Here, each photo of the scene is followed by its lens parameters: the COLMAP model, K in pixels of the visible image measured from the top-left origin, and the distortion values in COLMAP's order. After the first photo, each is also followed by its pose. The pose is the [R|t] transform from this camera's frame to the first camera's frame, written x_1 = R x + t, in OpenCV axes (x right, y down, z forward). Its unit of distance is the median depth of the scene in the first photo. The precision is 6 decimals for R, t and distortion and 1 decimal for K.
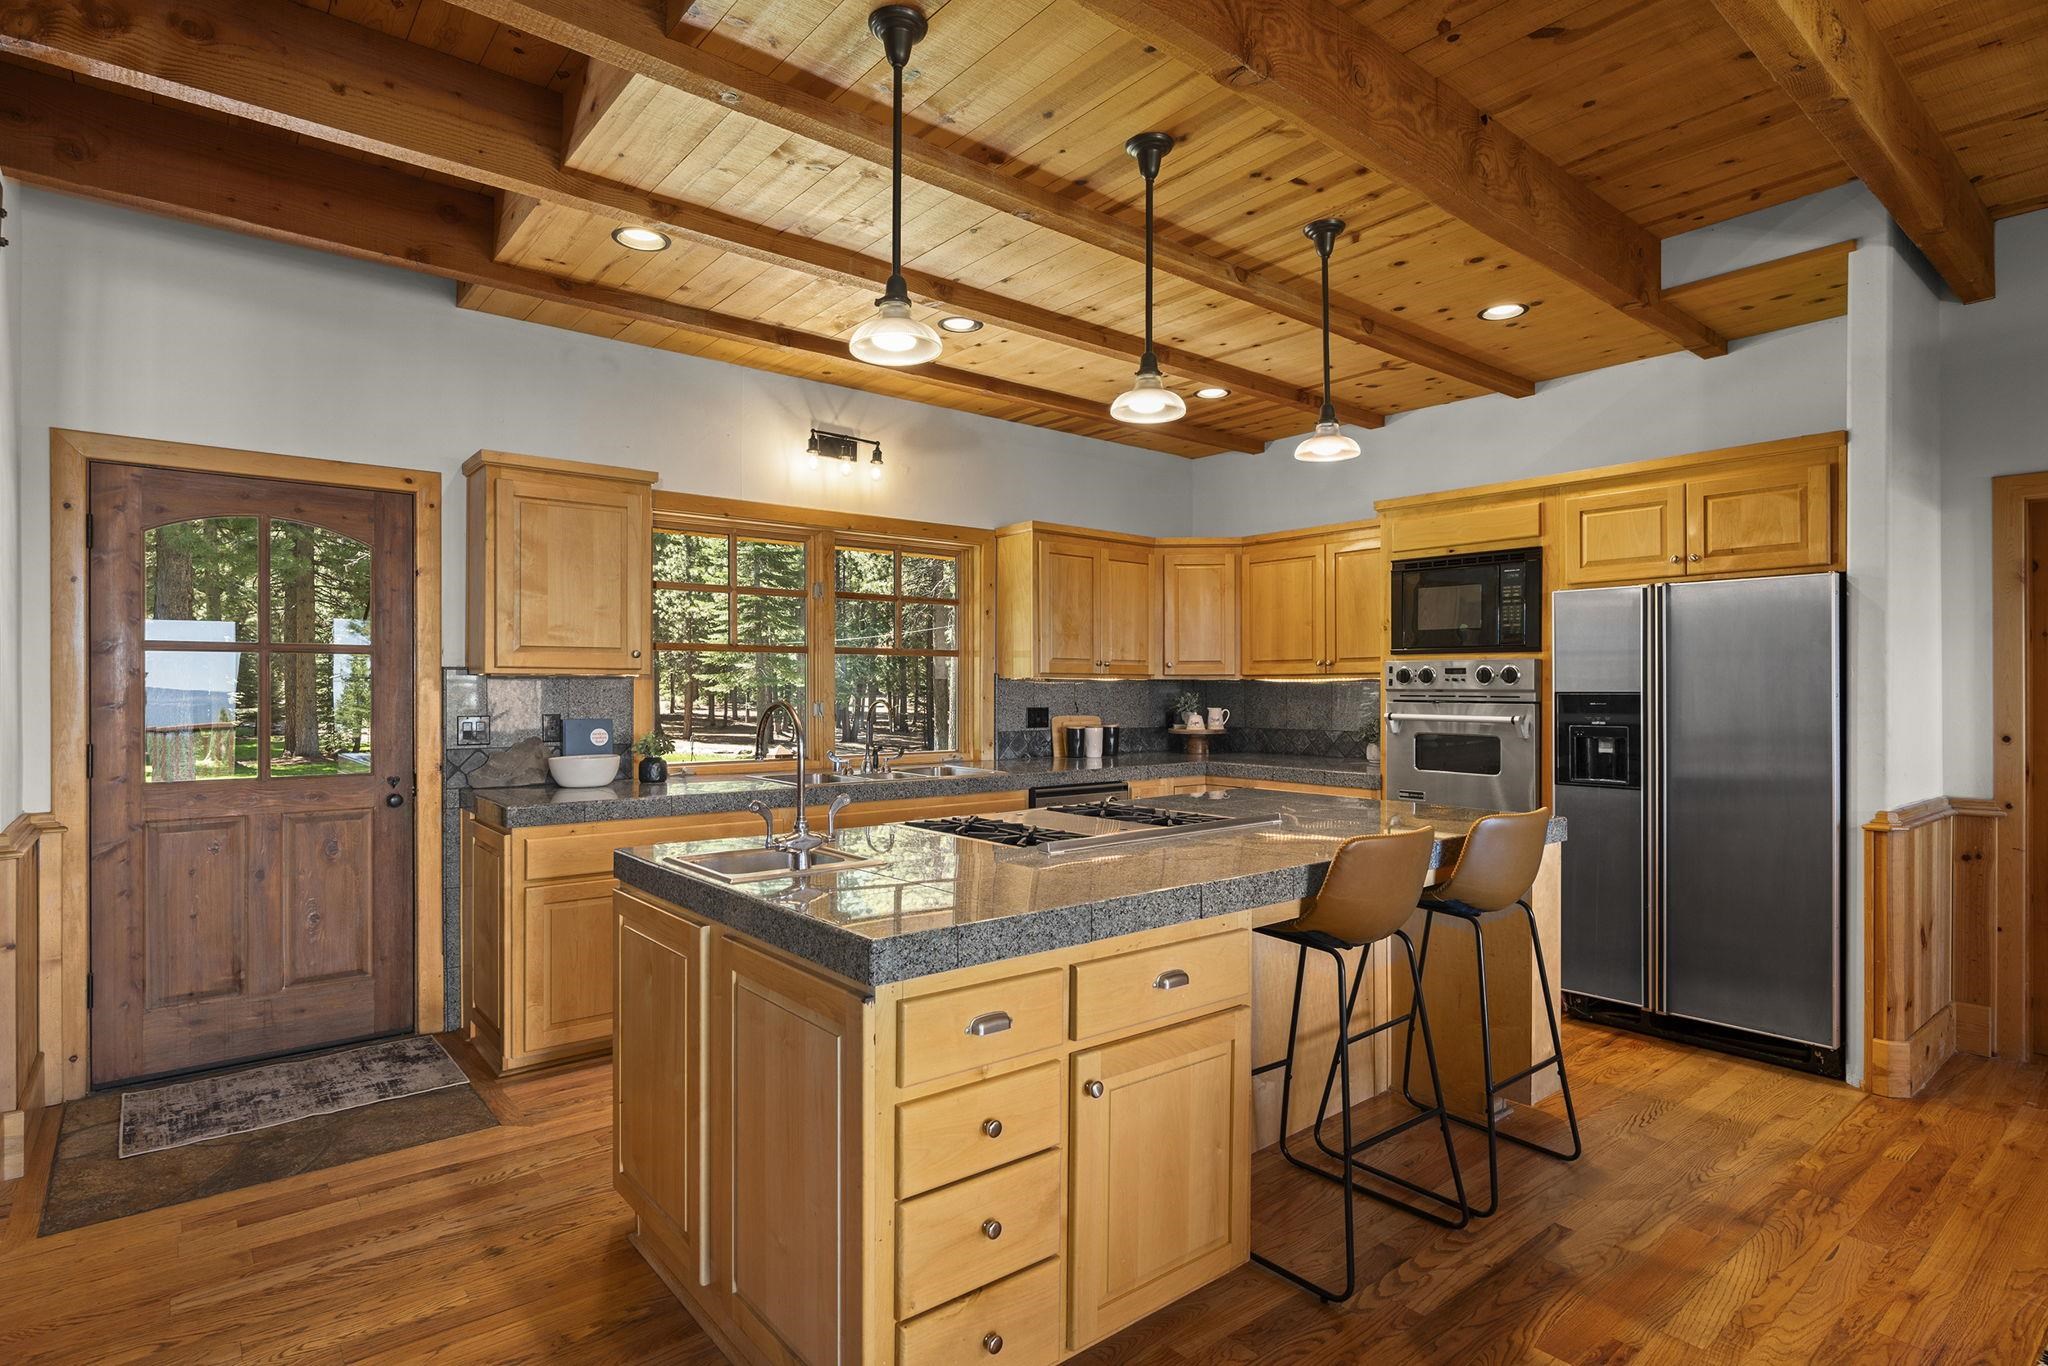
lens RADIAL K [[1046.6, 0, 1019.7], [0, 1046.6, 685.5], [0, 0, 1]] dist [-0.007432, 0.003130]
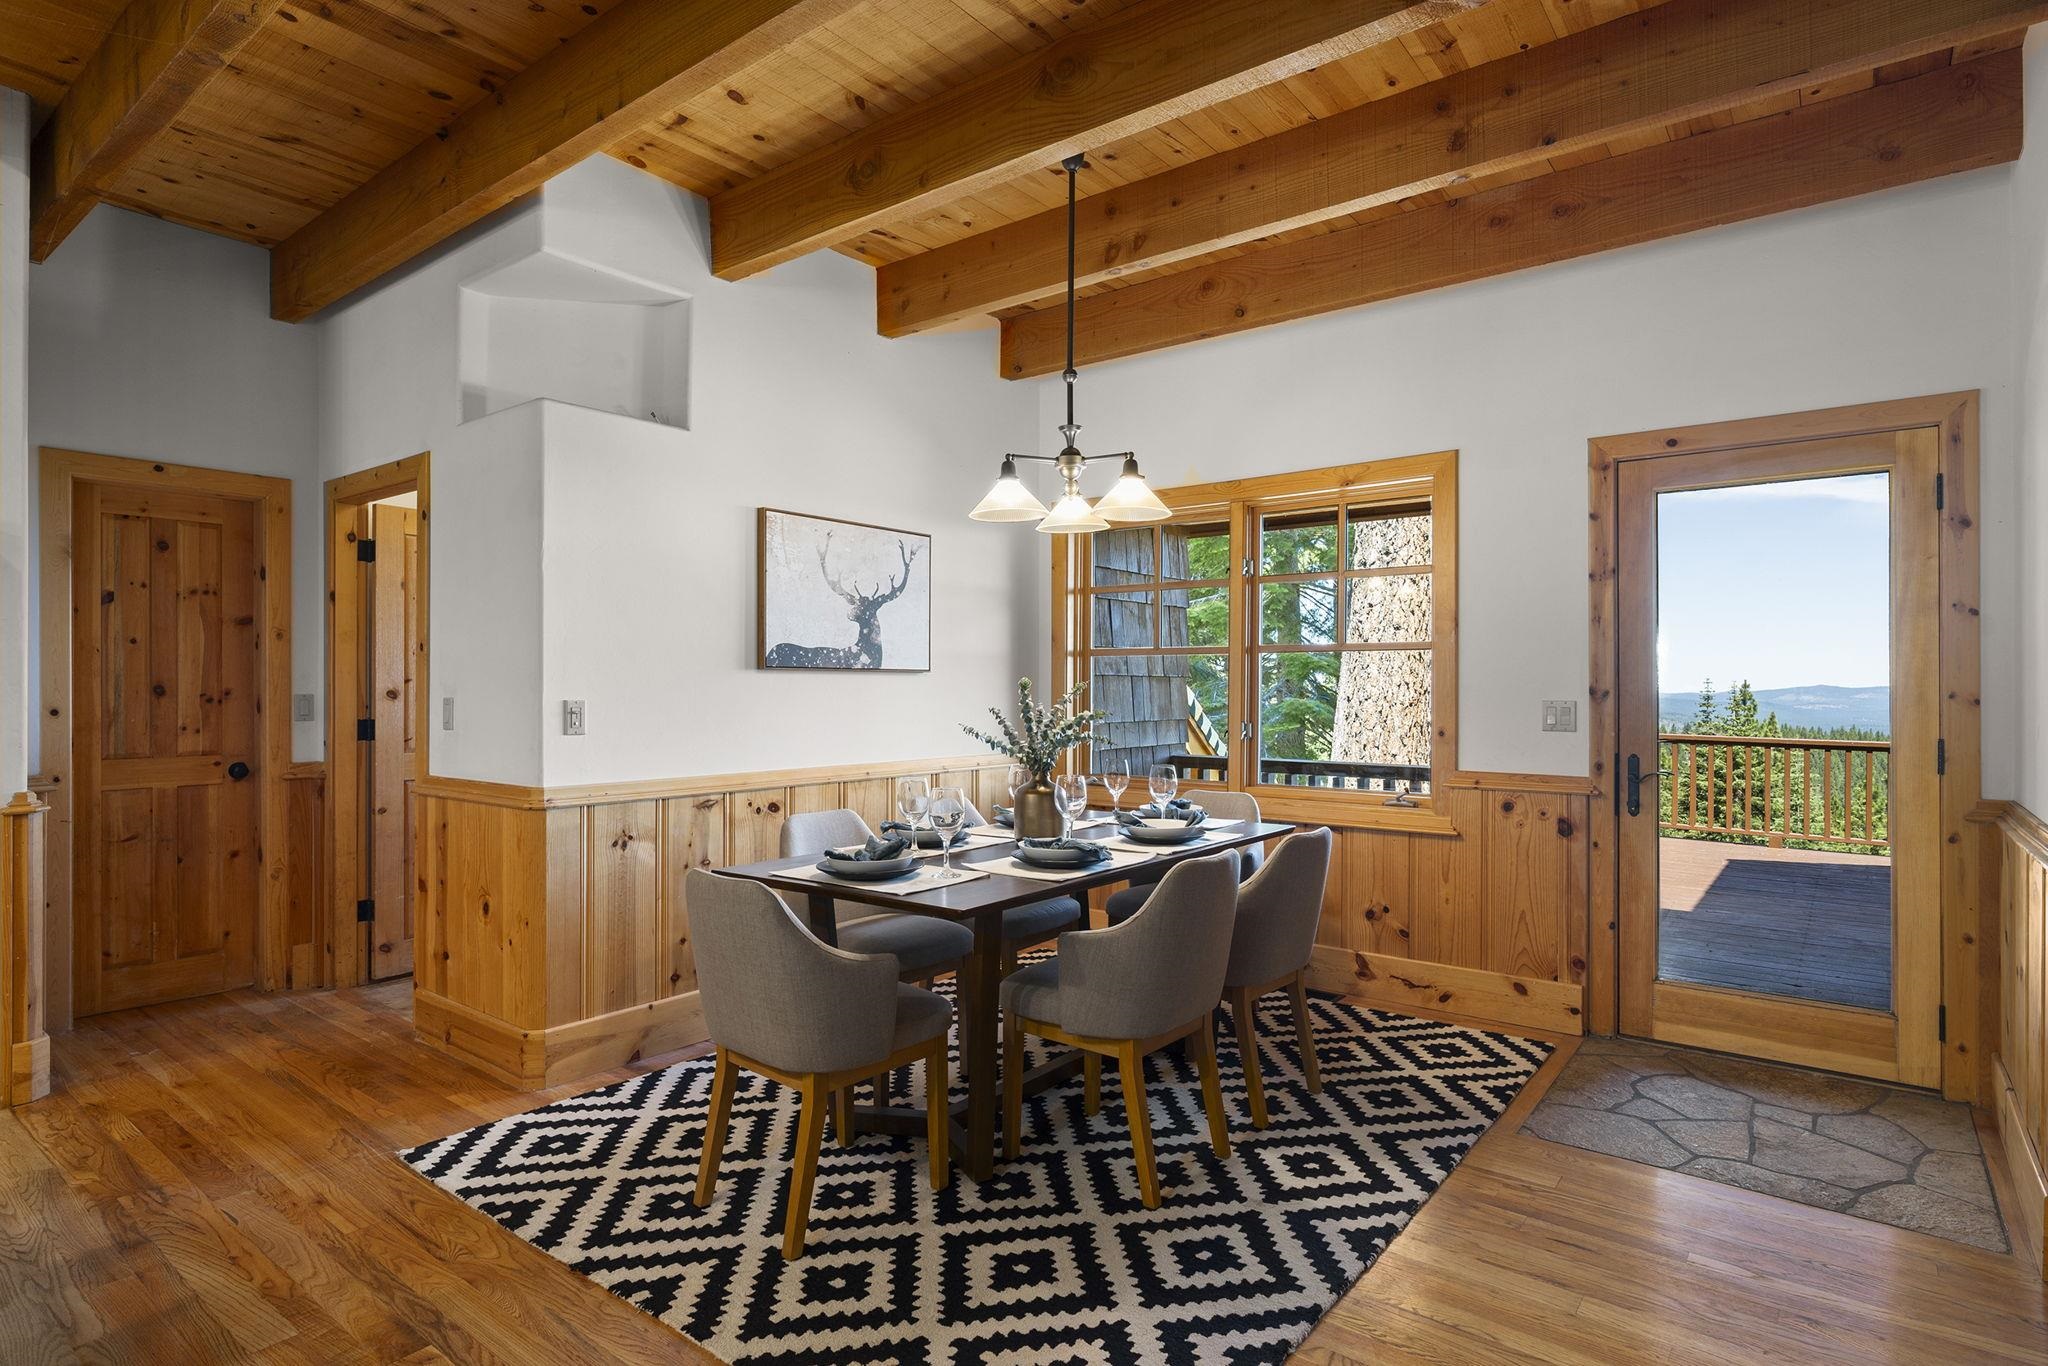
lens RADIAL K [[1046.6, 0, 1046.2], [0, 1046.6, 691.9], [0, 0, 1]] dist [-0.007432, 0.003130]
pose [[-0.235517, -0.006340, 0.971850, -0.209258], [-0.003860, 0.999977, 0.005588, 0.019338], [-0.971863, -0.002435, -0.235536, 0.271321]]
